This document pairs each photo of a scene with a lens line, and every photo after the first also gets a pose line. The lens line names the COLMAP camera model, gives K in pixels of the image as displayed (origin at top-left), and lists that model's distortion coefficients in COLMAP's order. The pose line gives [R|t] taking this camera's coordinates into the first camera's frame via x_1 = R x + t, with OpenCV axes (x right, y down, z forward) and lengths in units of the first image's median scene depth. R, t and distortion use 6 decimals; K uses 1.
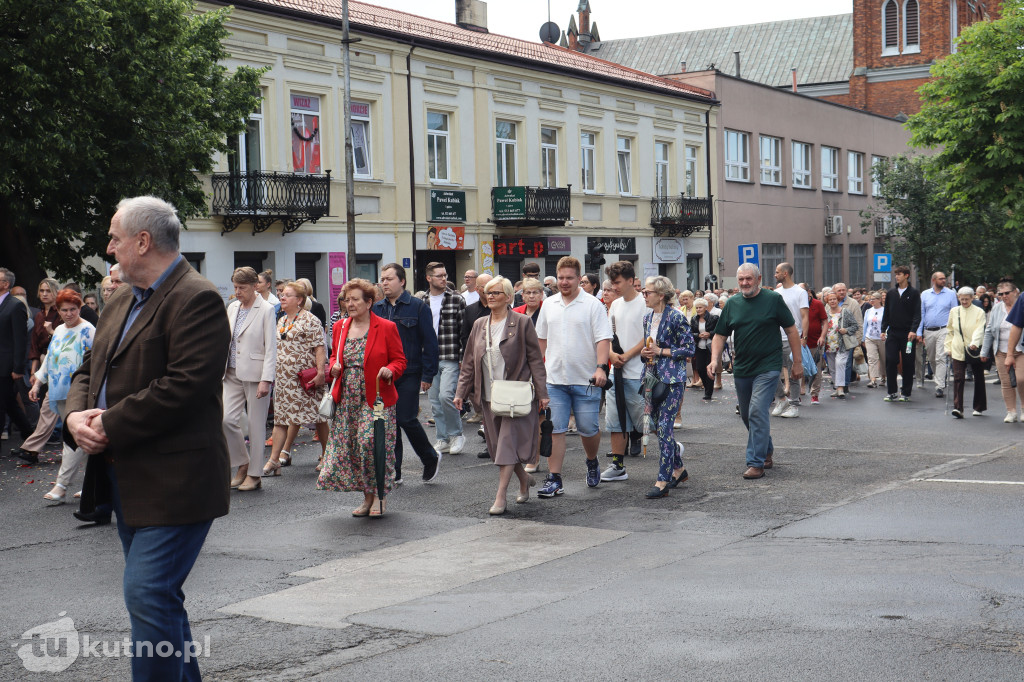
lens RADIAL K [[1480.3, 0, 510.0], [0, 1480.3, 349.6], [0, 0, 1]] dist [-0.012996, 0.081461]
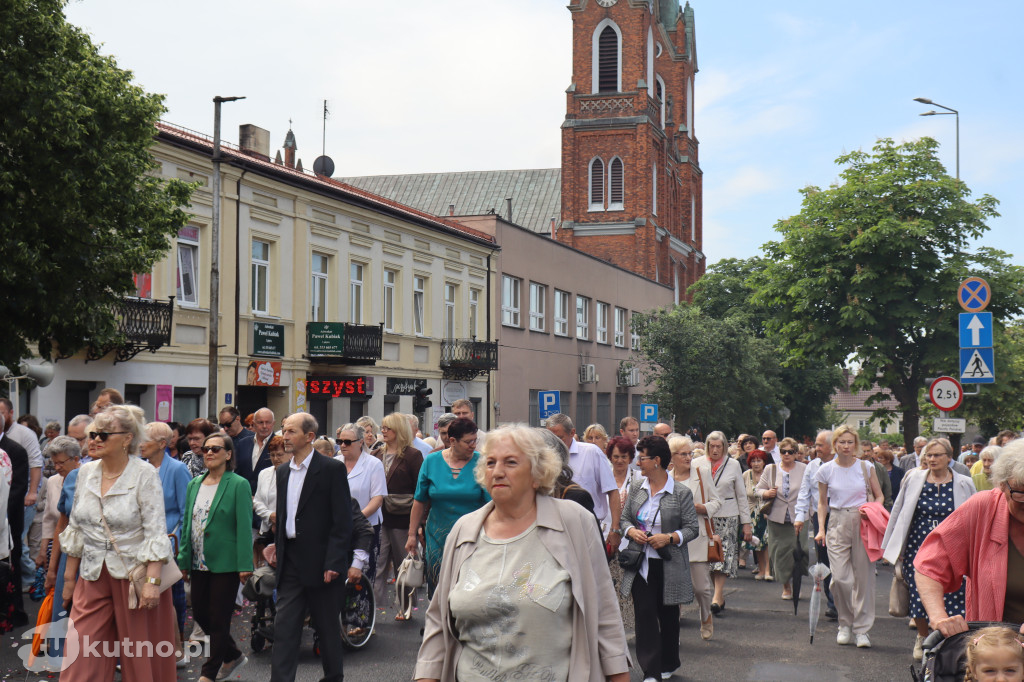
lens RADIAL K [[1479.8, 0, 511.7], [0, 1479.8, 348.6], [0, 0, 1]] dist [-0.004258, 0.080030]
pose [[0.971742, 0.042163, 0.232247, -0.103931], [-0.020001, 0.995087, -0.096968, -0.002929], [-0.235195, 0.089582, 0.967811, 0.048202]]
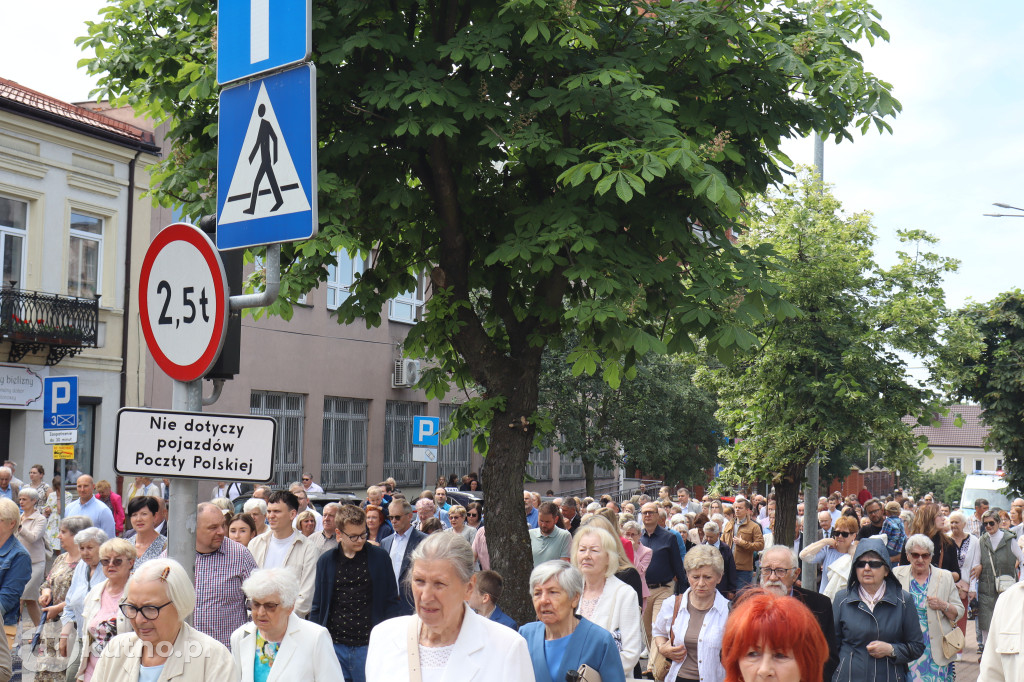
lens RADIAL K [[1480.3, 0, 510.0], [0, 1480.3, 349.6], [0, 0, 1]] dist [-0.012996, 0.081461]
pose [[0.988149, 0.063259, 0.139859, 0.265851], [-0.047509, 0.992434, -0.113218, -0.032376], [-0.145963, 0.105232, 0.983677, 0.514950]]
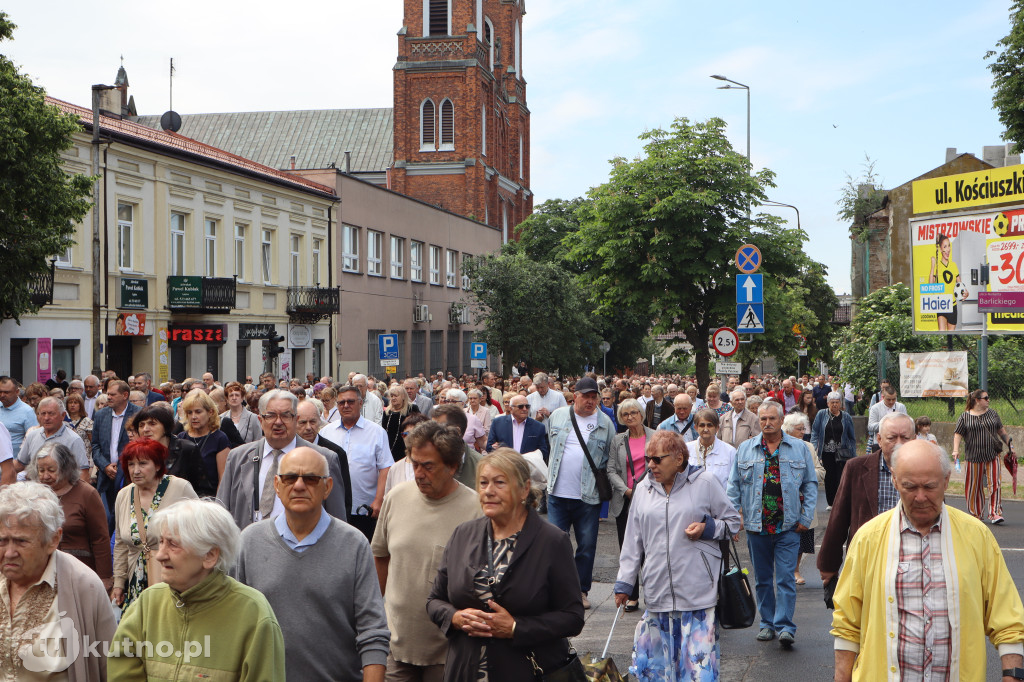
lens RADIAL K [[1477.9, 0, 510.8], [0, 1477.9, 349.2], [0, 0, 1]] dist [-0.011748, 0.030206]
pose [[0.939375, 0.021090, 0.342244, -0.139441], [-0.004563, 0.998787, -0.049021, -0.007891], [-0.342862, 0.044488, 0.938332, -0.059523]]
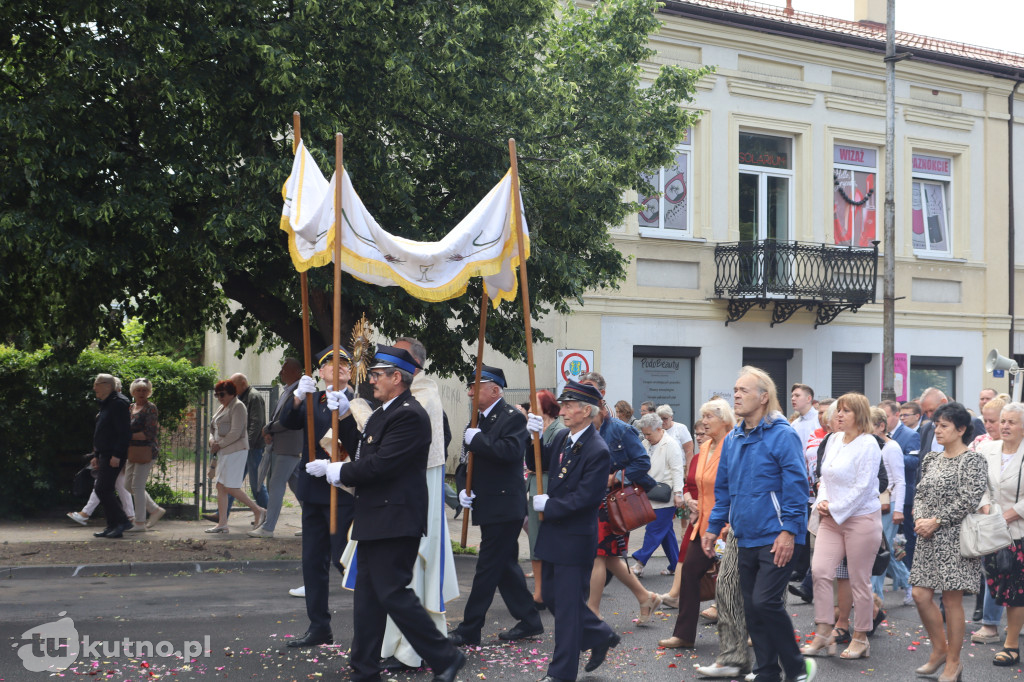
lens RADIAL K [[1485.3, 0, 517.2], [0, 1485.3, 344.3], [0, 0, 1]] dist [-0.010269, 0.099105]
pose [[0.903255, 0.021888, -0.428545, 0.027961], [-0.054869, 0.996391, -0.064758, -0.009458], [0.425581, 0.082007, 0.901197, 0.205498]]
